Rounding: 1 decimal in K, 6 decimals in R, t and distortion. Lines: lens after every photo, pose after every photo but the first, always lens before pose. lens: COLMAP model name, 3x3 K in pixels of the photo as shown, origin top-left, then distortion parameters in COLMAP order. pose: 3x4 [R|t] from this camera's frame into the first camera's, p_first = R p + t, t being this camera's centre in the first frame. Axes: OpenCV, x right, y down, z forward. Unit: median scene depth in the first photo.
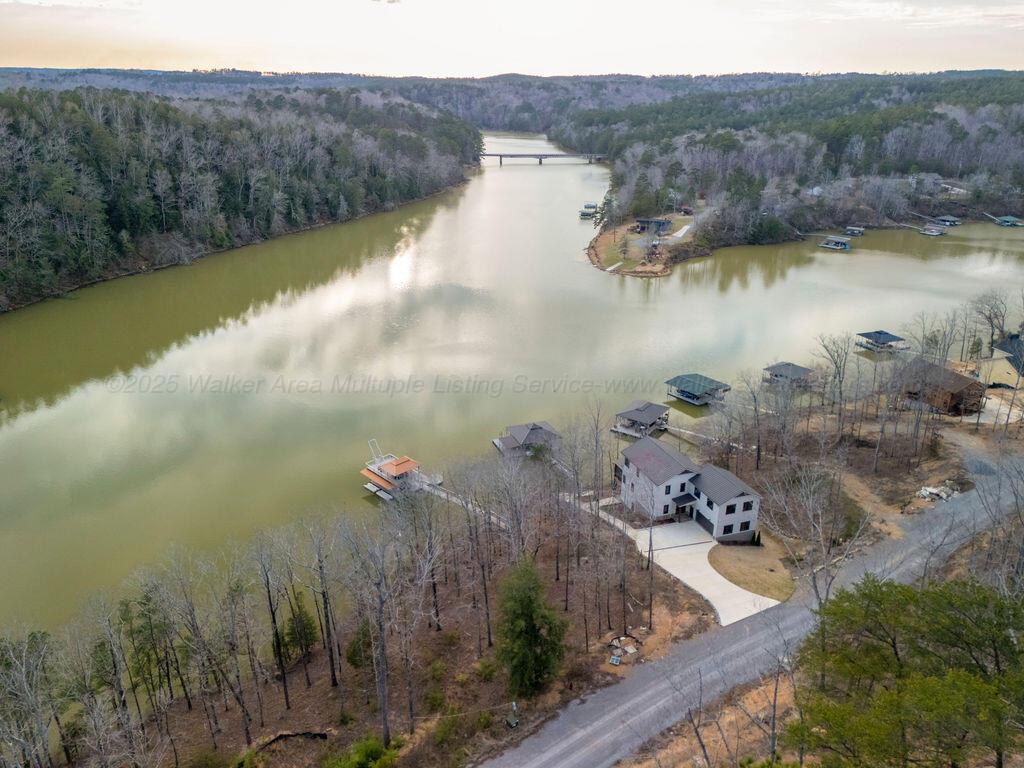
lens RADIAL K [[748.6, 0, 512.0], [0, 748.6, 384.0], [0, 0, 1]] dist [0.071783, -0.062672]
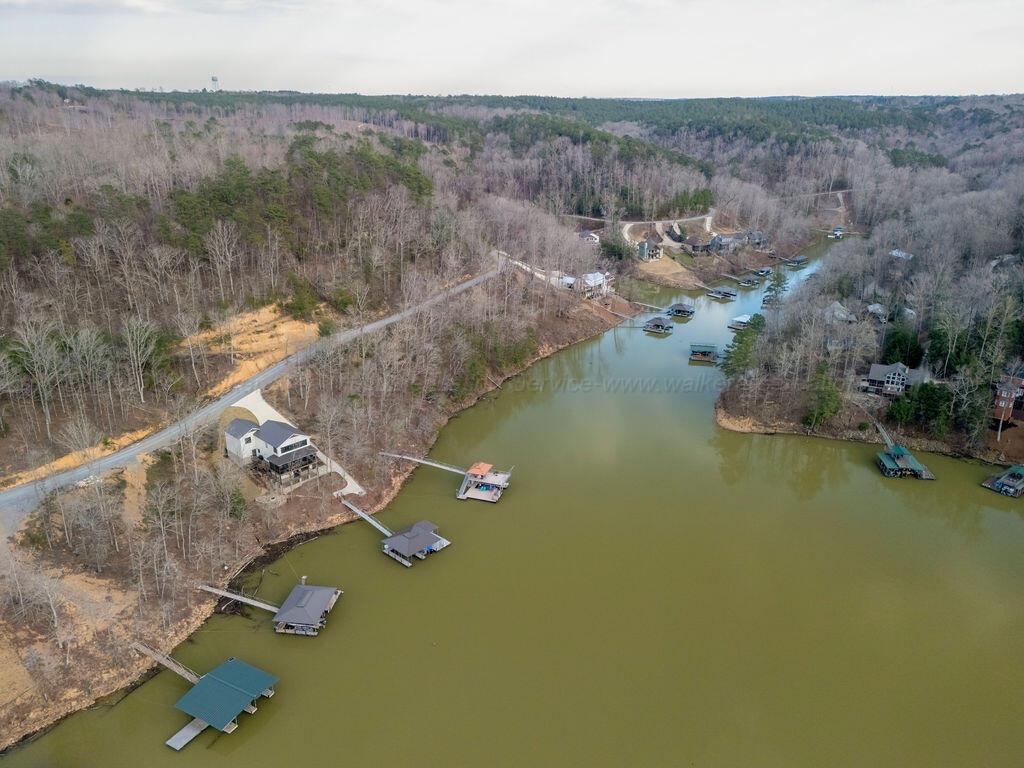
lens RADIAL K [[748.6, 0, 512.0], [0, 748.6, 384.0], [0, 0, 1]] dist [0.071783, -0.062672]
pose [[-0.895661, 0.144524, -0.420599, 0.132694], [-0.175677, 0.753842, 0.633134, -0.333899], [0.408568, 0.640964, -0.649798, 0.682198]]
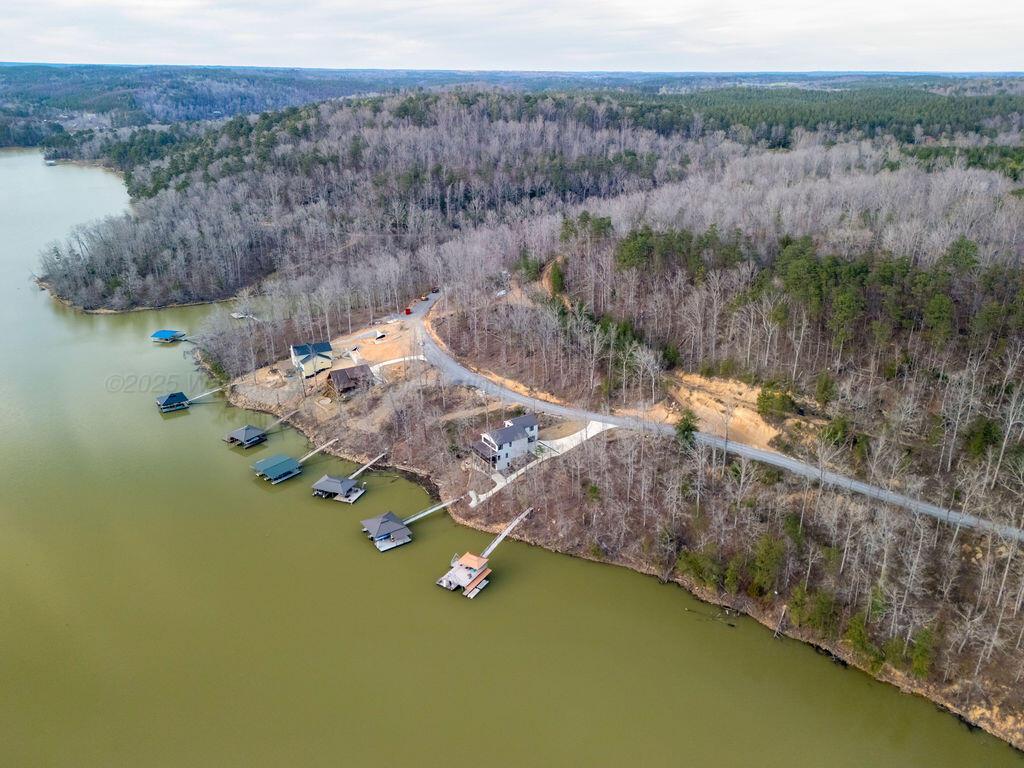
lens RADIAL K [[748.6, 0, 512.0], [0, 748.6, 384.0], [0, 0, 1]] dist [0.071783, -0.062672]
pose [[-0.245027, -0.382854, 0.890721, -0.464248], [0.346899, 0.823283, 0.449296, -0.272820], [-0.905330, 0.419080, -0.068915, 0.336972]]
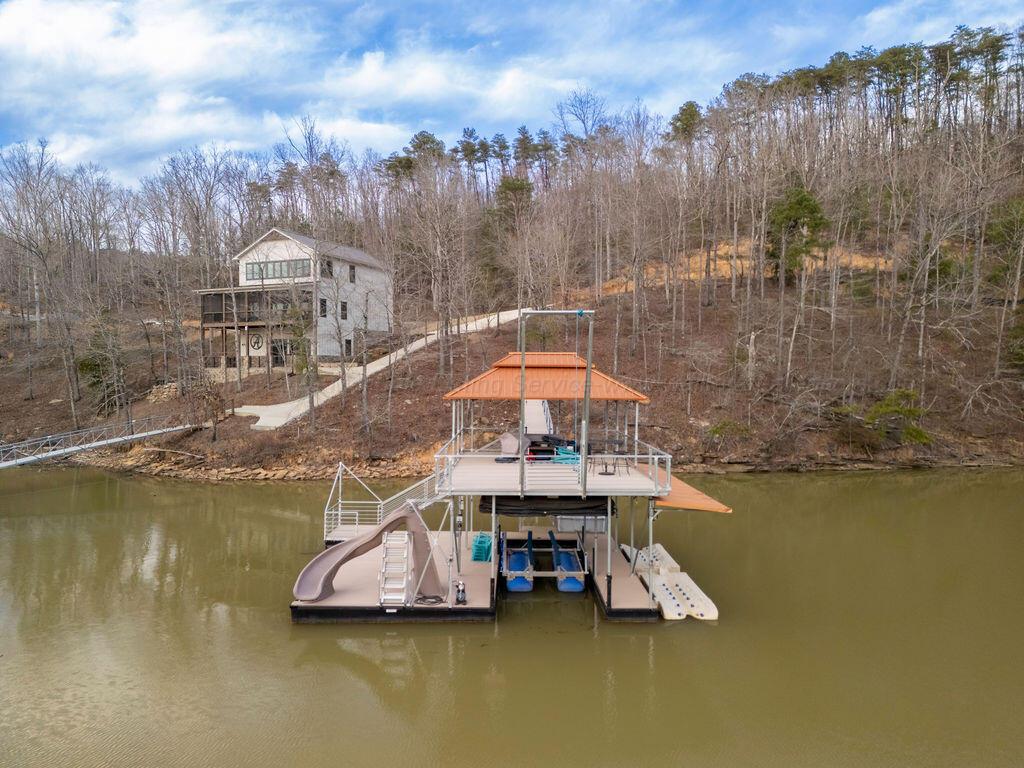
lens RADIAL K [[748.6, 0, 512.0], [0, 748.6, 384.0], [0, 0, 1]] dist [0.071783, -0.062672]
pose [[-0.716003, -0.018350, 0.697856, -0.100820], [0.249936, 0.926651, 0.280801, 0.019998], [-0.651822, 0.375474, -0.658899, 0.421572]]
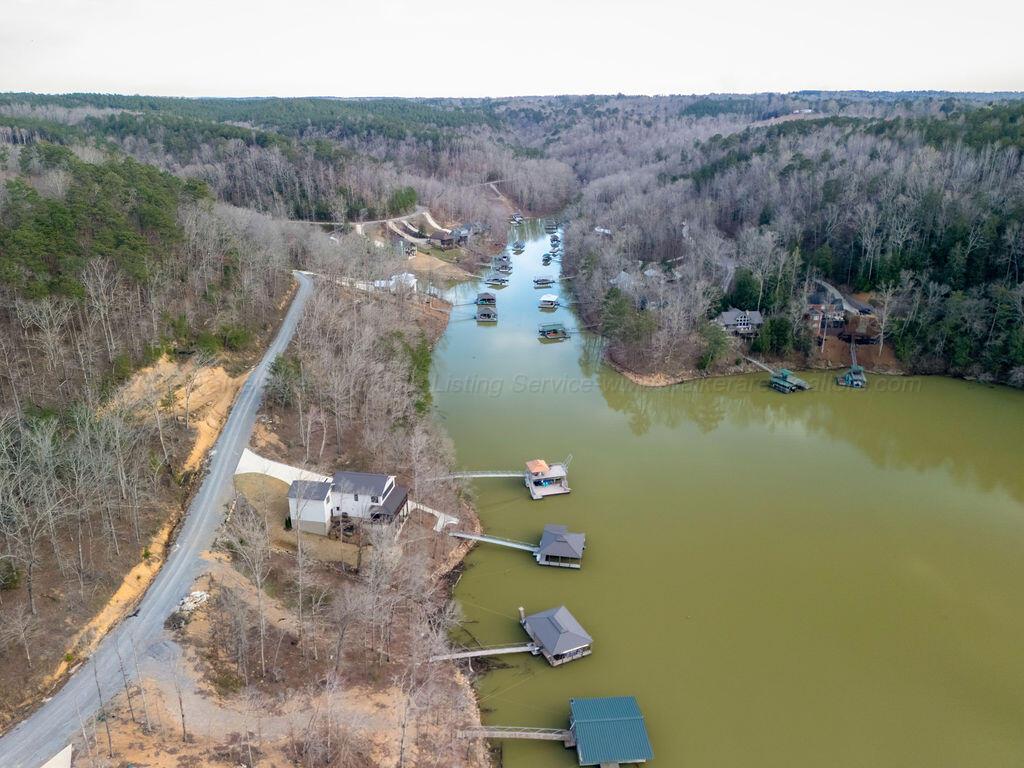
lens RADIAL K [[748.6, 0, 512.0], [0, 748.6, 384.0], [0, 0, 1]] dist [0.071783, -0.062672]
pose [[-0.507851, 0.295804, -0.809066, 0.357160], [-0.320475, 0.806909, 0.496178, -0.257730], [0.799614, 0.511270, -0.314992, 0.495262]]
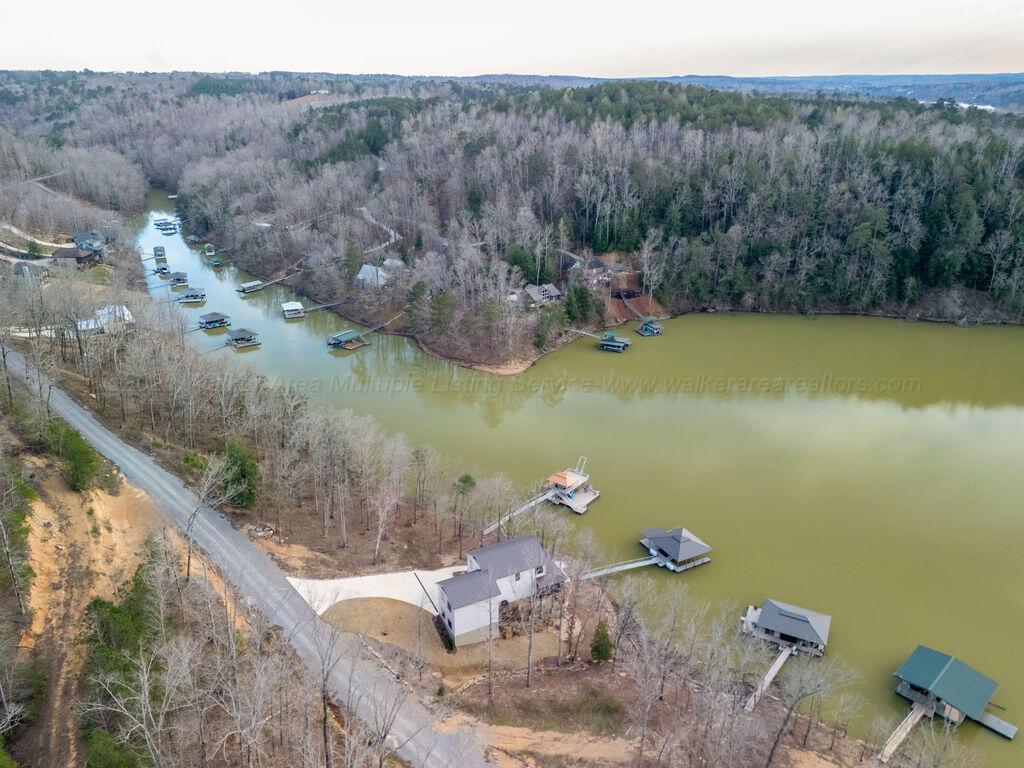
lens RADIAL K [[748.6, 0, 512.0], [0, 748.6, 384.0], [0, 0, 1]] dist [0.071783, -0.062672]
pose [[0.129735, 0.361833, -0.923172, 0.357835], [-0.365208, 0.883024, 0.294774, -0.141356], [0.921842, 0.298908, 0.246703, 0.209729]]
